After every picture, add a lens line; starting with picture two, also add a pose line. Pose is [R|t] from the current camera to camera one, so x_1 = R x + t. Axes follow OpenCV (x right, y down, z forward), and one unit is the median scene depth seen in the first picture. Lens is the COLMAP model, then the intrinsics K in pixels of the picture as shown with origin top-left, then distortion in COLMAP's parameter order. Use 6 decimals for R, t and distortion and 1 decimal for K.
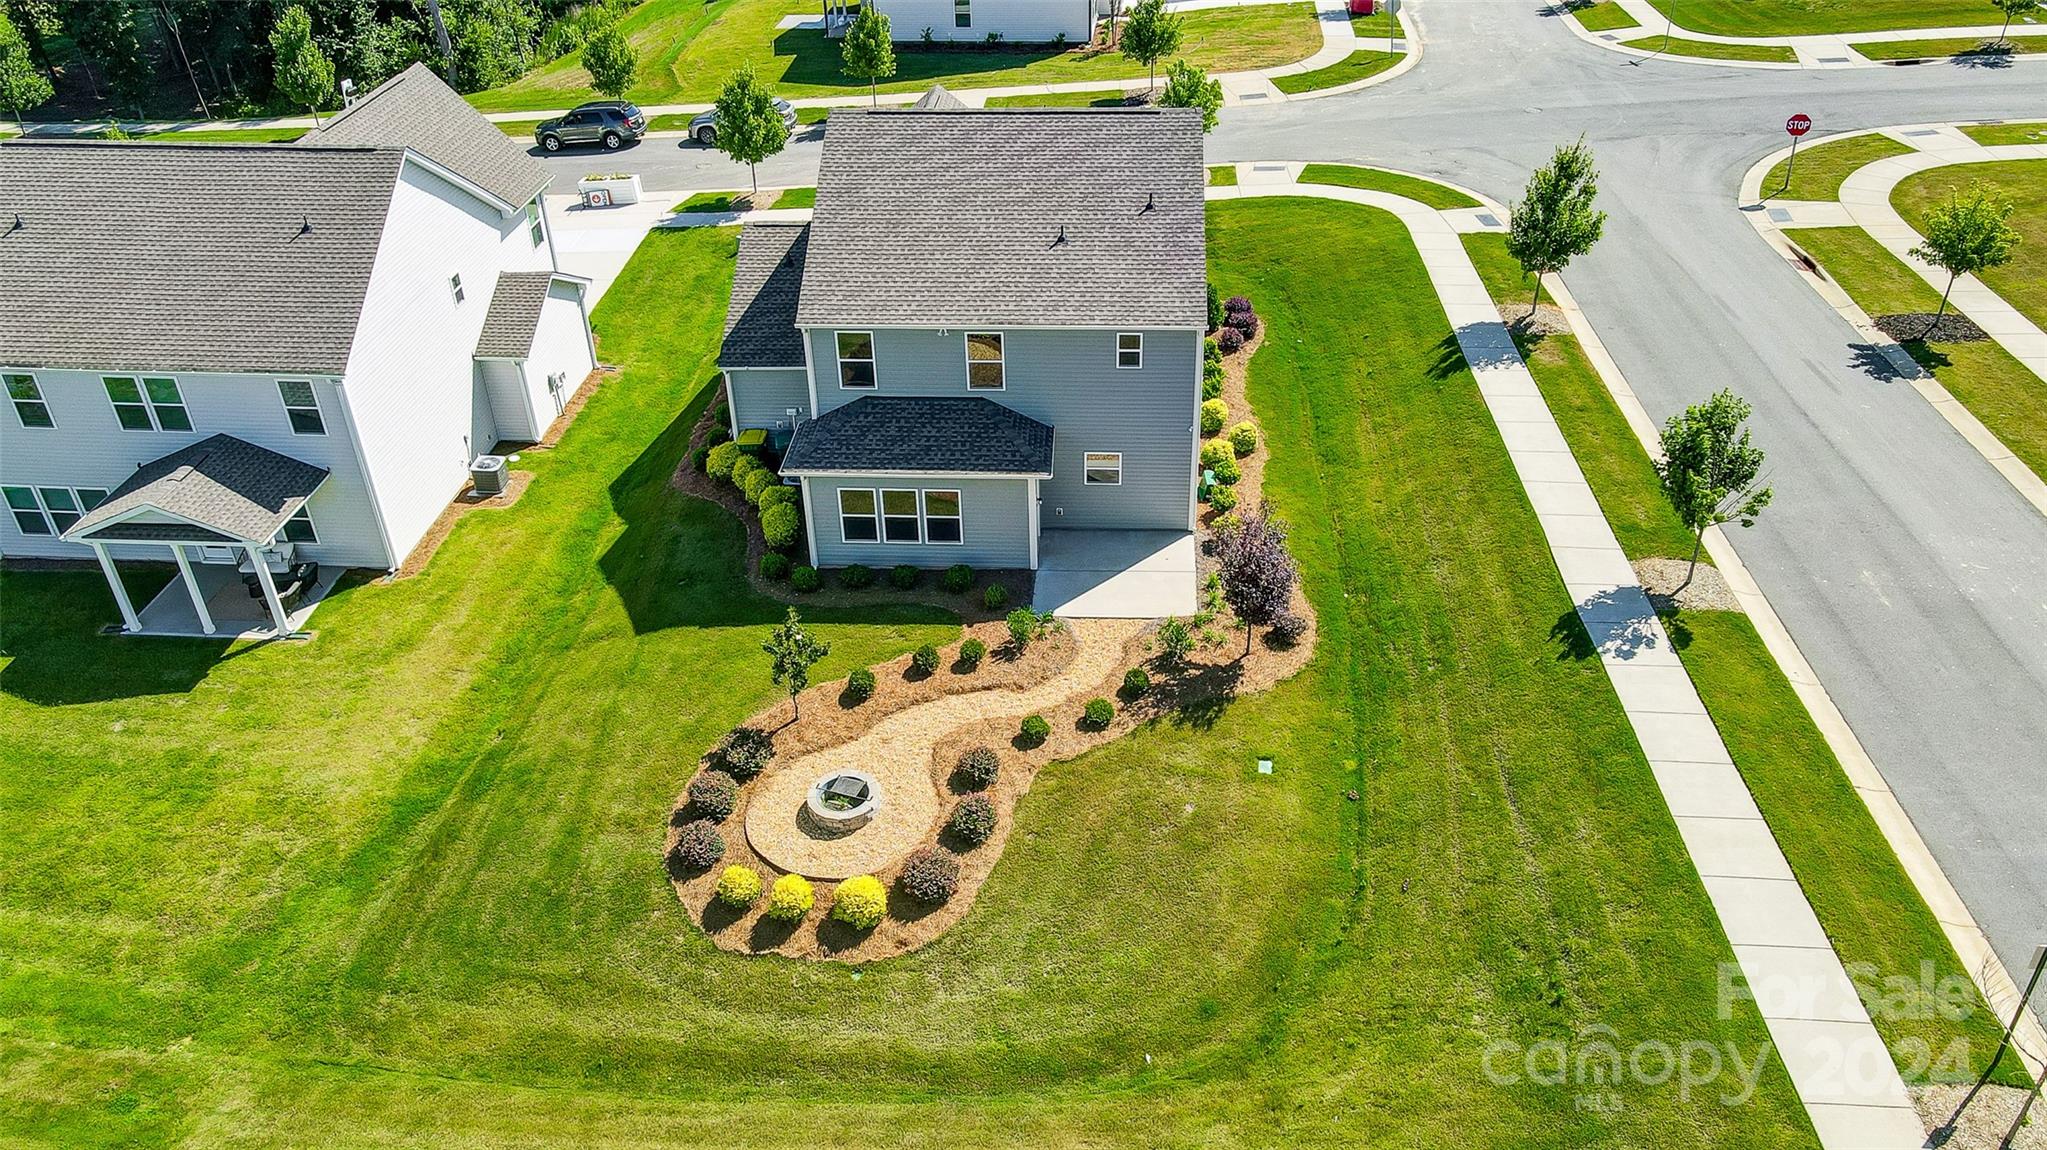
lens RADIAL K [[1499.0, 0, 1023.5], [0, 1499.0, 575.0], [0, 0, 1]] dist [0.001598, 0.041566]
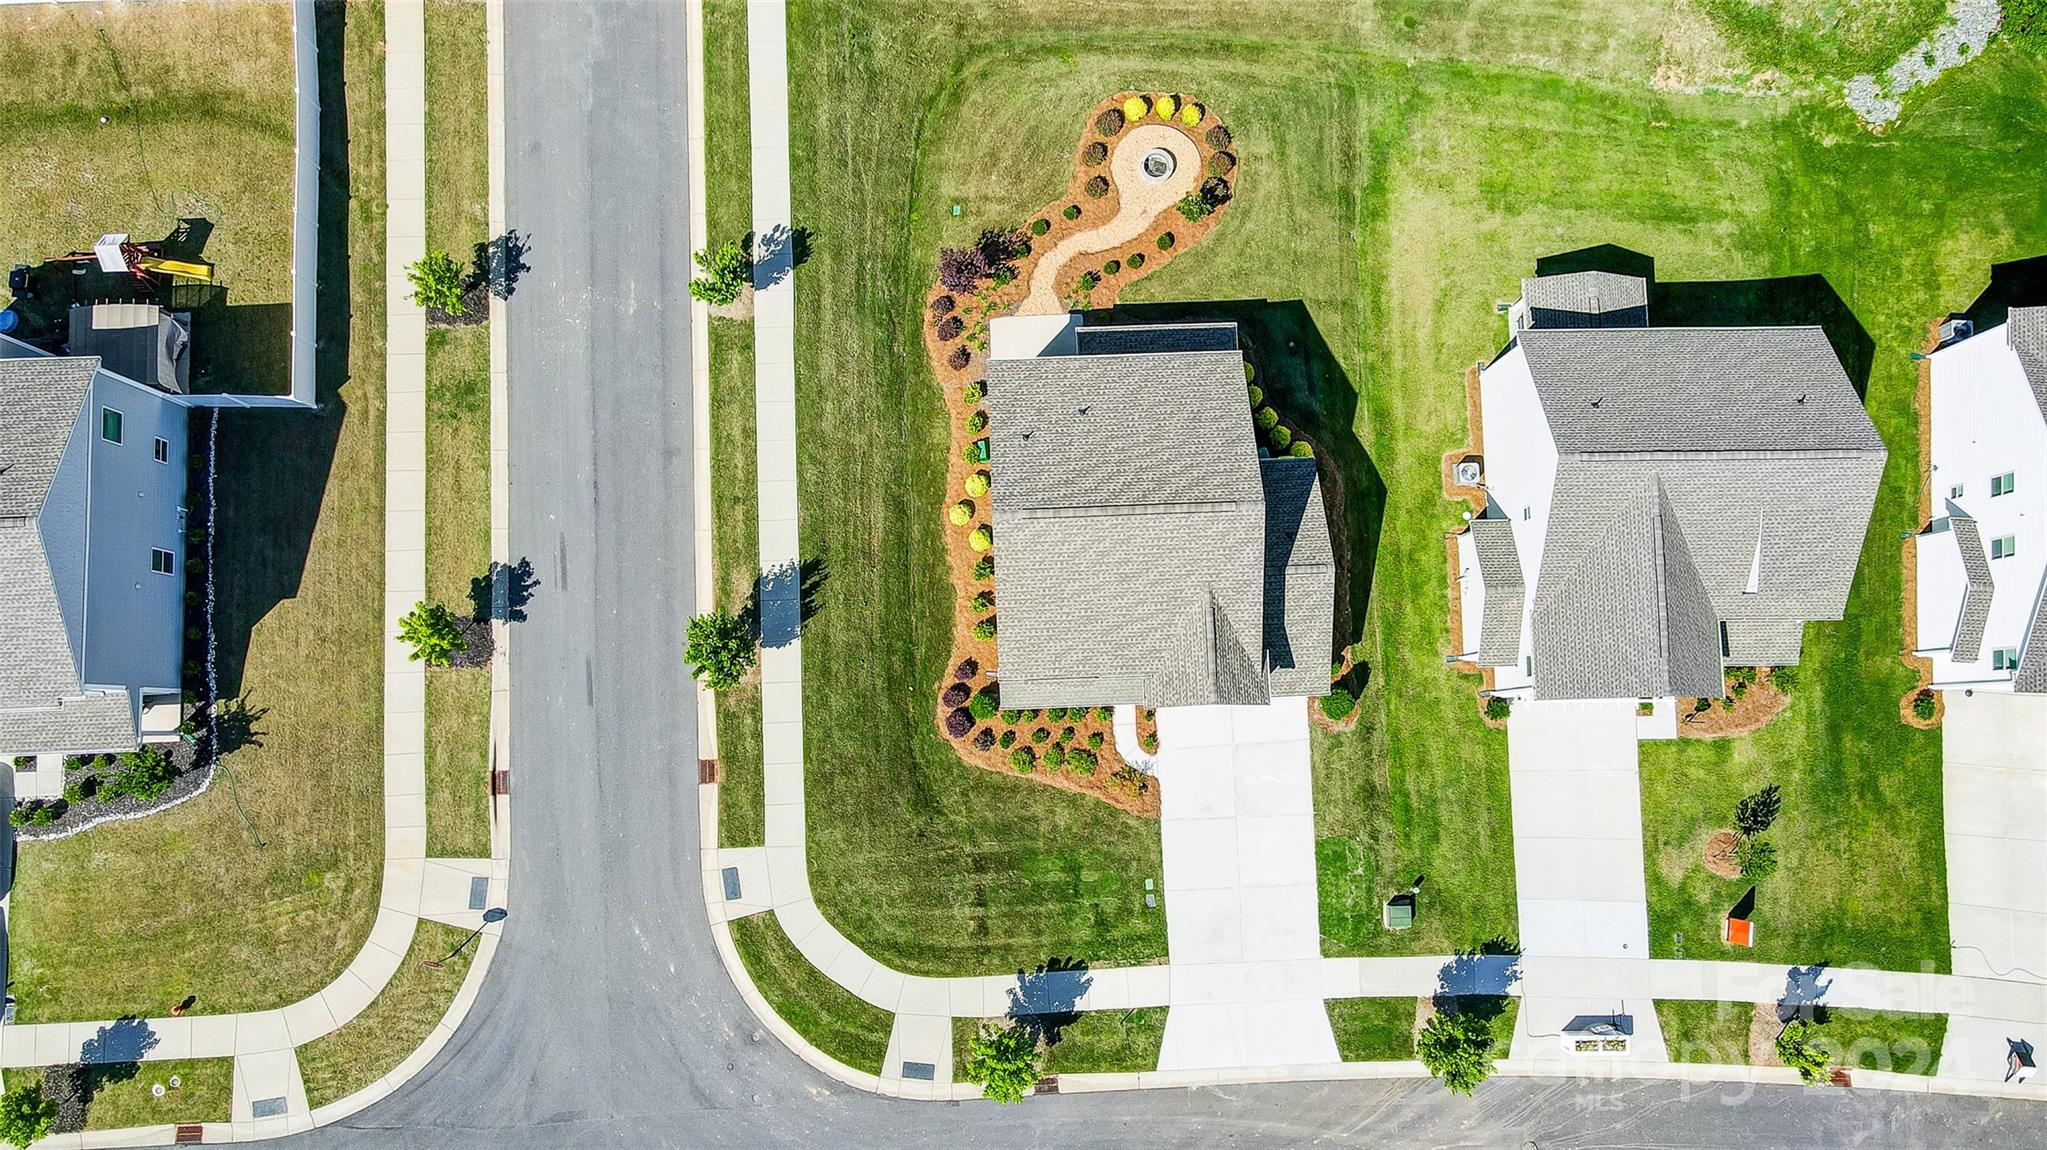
lens RADIAL K [[1499.0, 0, 1023.5], [0, 1499.0, 575.0], [0, 0, 1]] dist [0.001598, 0.041566]
pose [[-0.994932, 0.100458, -0.004189, 0.112863], [-0.049368, -0.451792, 0.890756, -1.687381], [0.087591, 0.886449, 0.454462, 0.458141]]
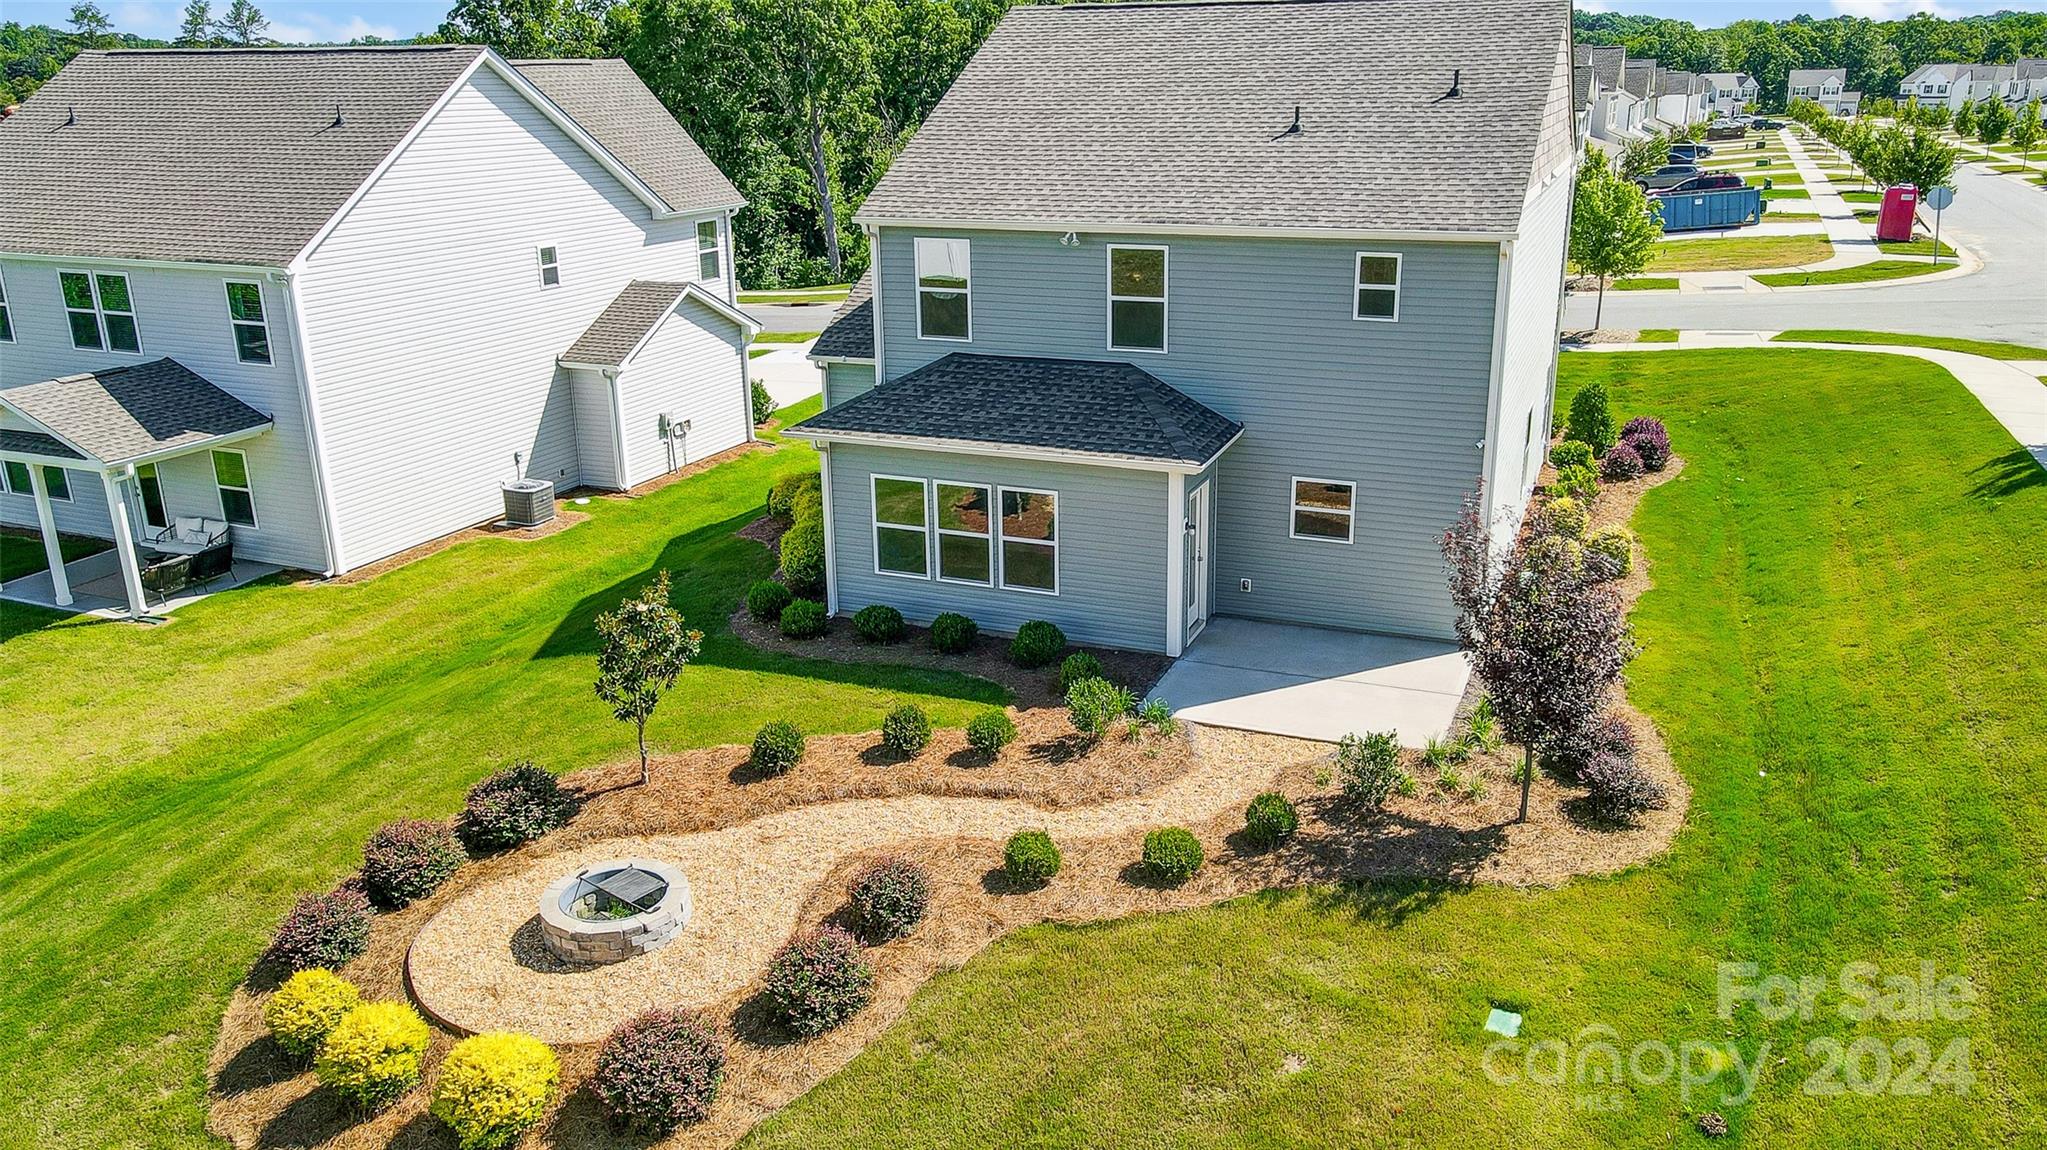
lens RADIAL K [[1522.7, 0, 1023.5], [0, 1522.7, 575.0], [0, 0, 1]] dist [0.003137, 0.044491]
pose [[0.946707, 0.111536, -0.302167, 0.130657], [-0.186447, 0.954744, -0.231734, 0.116399], [0.262645, 0.275723, 0.924659, 0.453459]]
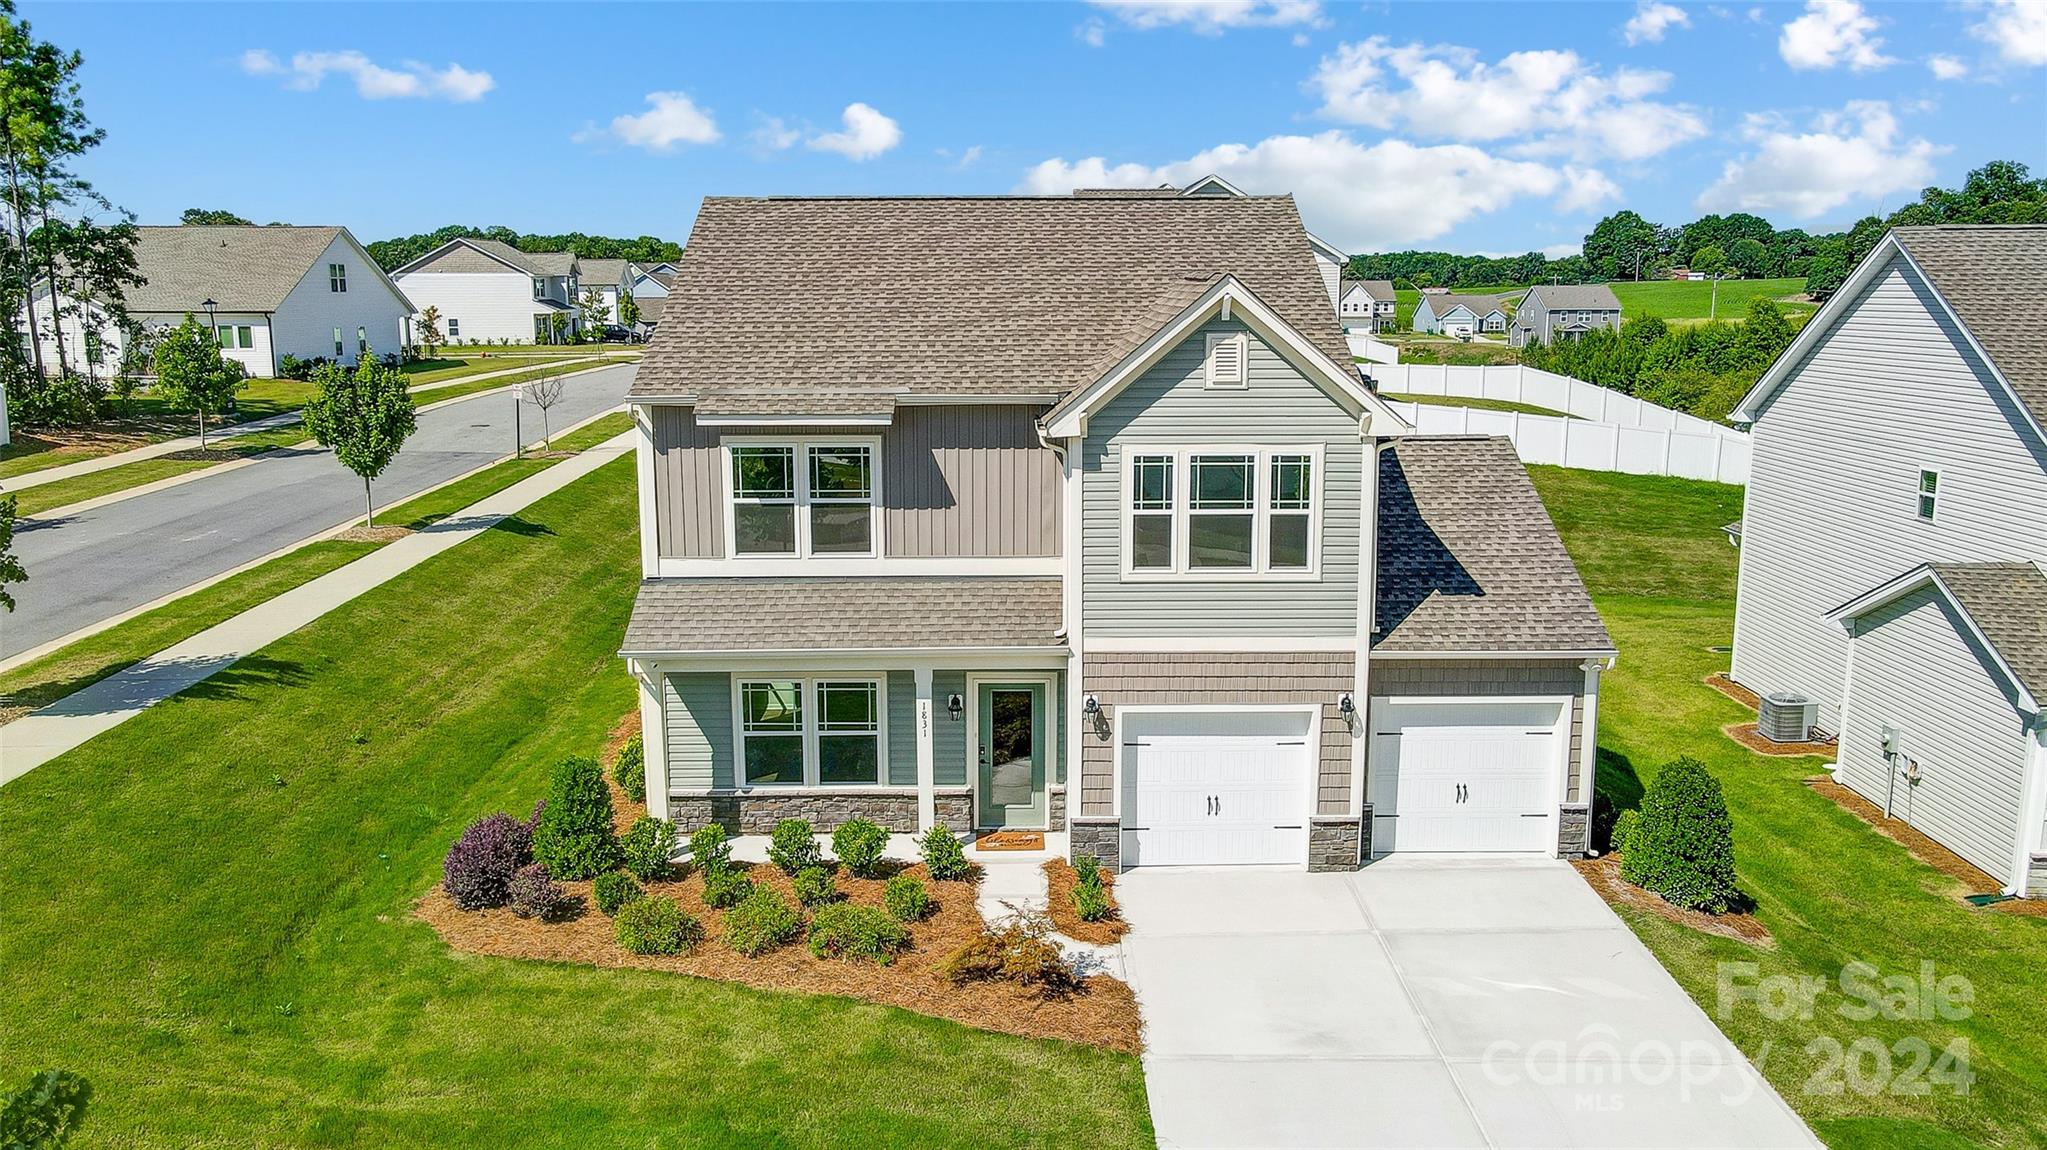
lens RADIAL K [[1496.9, 0, 1023.5], [0, 1496.9, 575.0], [0, 0, 1]] dist [0.003955, 0.004355]
pose [[-0.997546, 0.036034, -0.060033, 0.031642], [-0.015783, 0.719609, 0.694200, -0.696731], [0.068215, 0.693444, -0.717274, 1.700061]]
